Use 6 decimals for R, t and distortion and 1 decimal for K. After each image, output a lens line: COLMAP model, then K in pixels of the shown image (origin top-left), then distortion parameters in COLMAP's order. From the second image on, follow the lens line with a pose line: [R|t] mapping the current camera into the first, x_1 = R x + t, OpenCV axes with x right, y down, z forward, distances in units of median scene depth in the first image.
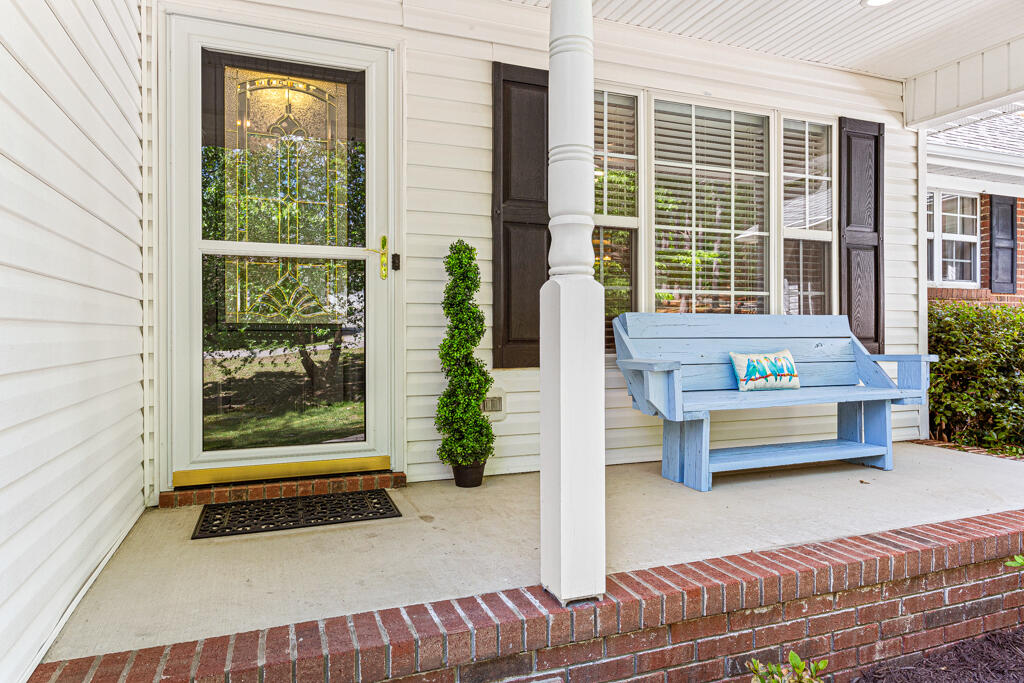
lens RADIAL K [[636.8, 0, 509.9], [0, 636.8, 336.5], [0, 0, 1]] dist [-0.002289, -0.000188]
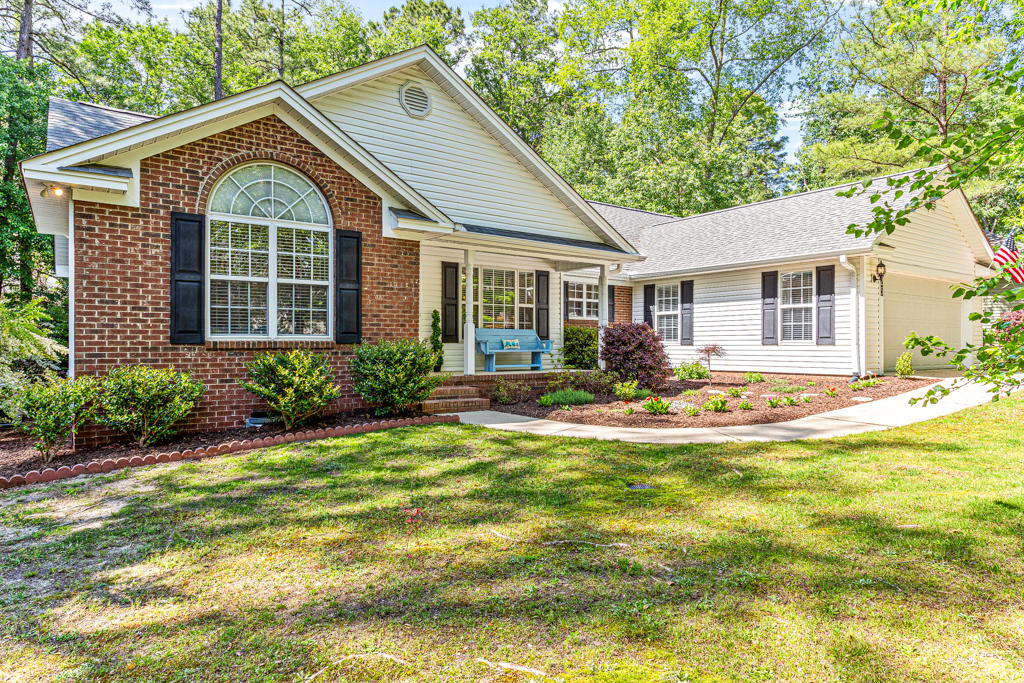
lens RADIAL K [[636.8, 0, 510.5], [0, 636.8, 341.6], [0, 0, 1]] dist [-0.002289, -0.000188]
pose [[0.953678, 0.006971, 0.300747, -0.632743], [-0.005554, 0.999969, -0.005568, 0.050068], [-0.300777, 0.003640, 0.953688, -2.229562]]
